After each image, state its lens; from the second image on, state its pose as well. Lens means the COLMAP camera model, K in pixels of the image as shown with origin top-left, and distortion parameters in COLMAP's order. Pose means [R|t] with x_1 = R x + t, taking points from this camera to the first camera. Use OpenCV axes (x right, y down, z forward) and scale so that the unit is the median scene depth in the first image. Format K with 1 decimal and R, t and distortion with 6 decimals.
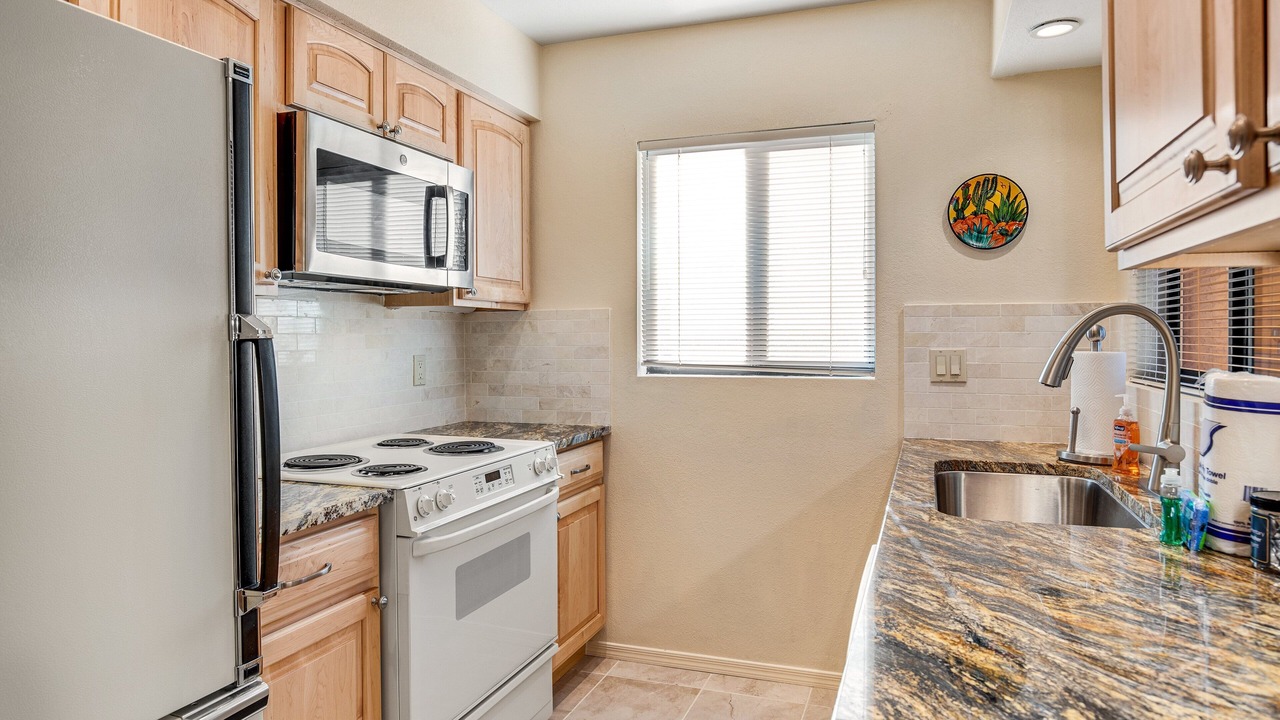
lens RADIAL K [[795.0, 0, 651.8], [0, 795.0, 338.8], [0, 0, 1]] dist [-0.008612, 0.001688]
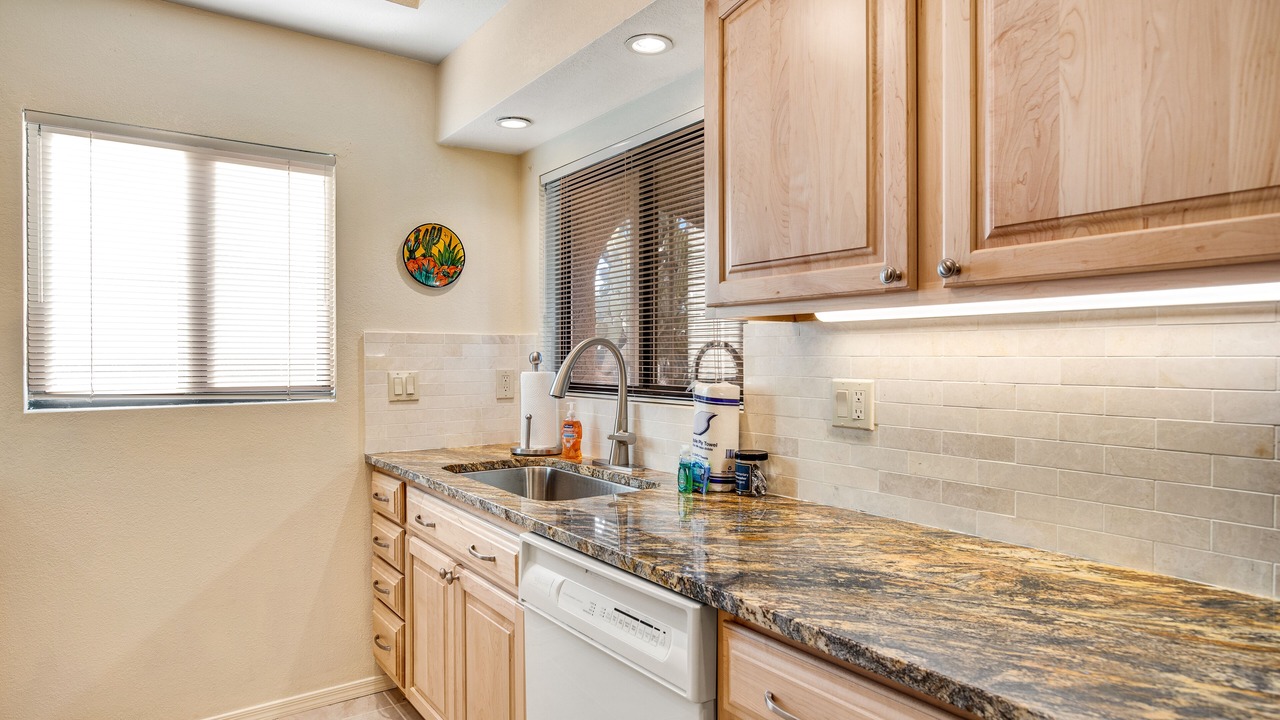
lens RADIAL K [[734.0, 0, 642.1], [0, 734.0, 360.6], [0, 0, 1]] dist [-0.004688, 0.000301]
pose [[0.575624, -0.001642, 0.817713, -0.351795], [0.003055, 0.999995, -0.000142, -0.002234], [-0.817709, 0.002580, 0.575626, 0.137394]]
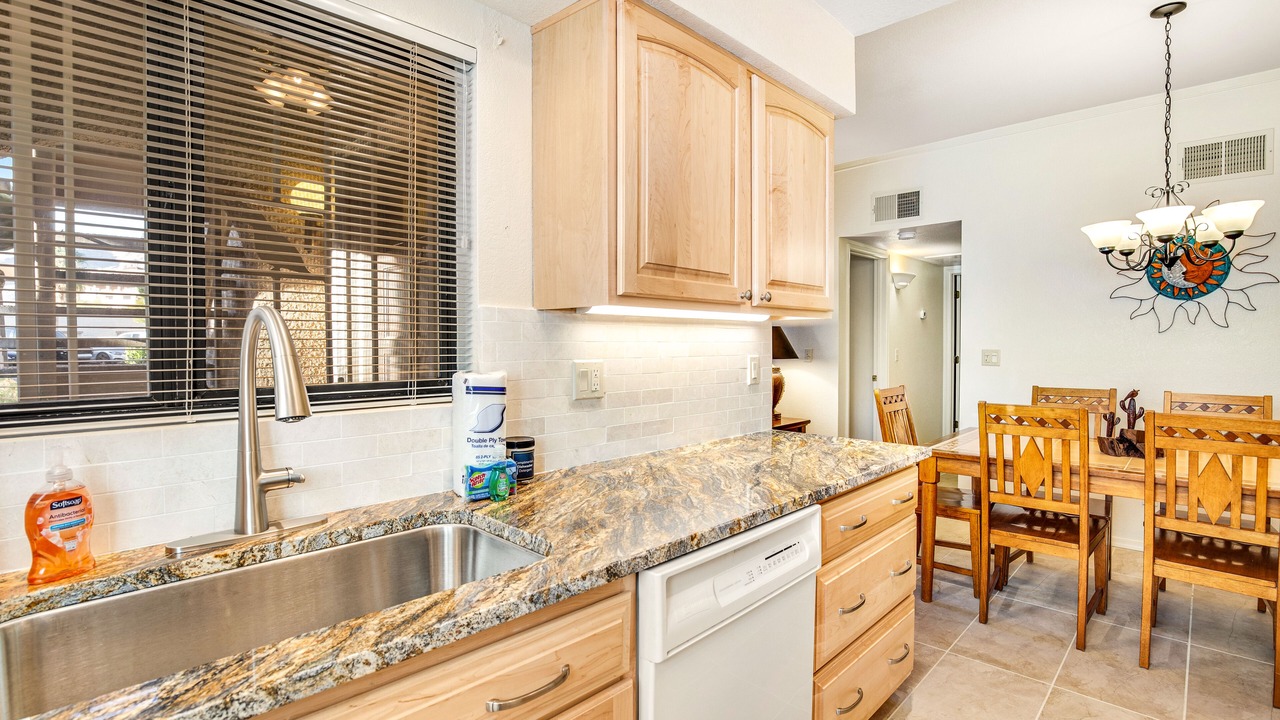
lens RADIAL K [[625.7, 0, 642.4], [0, 625.7, 351.7], [0, 0, 1]] dist [0.000484, -0.000037]
pose [[-0.915030, -0.005174, 0.403353, 0.004650], [0.003046, 0.999801, 0.019735, -0.008687], [-0.403375, 0.019287, -0.914832, 1.119186]]
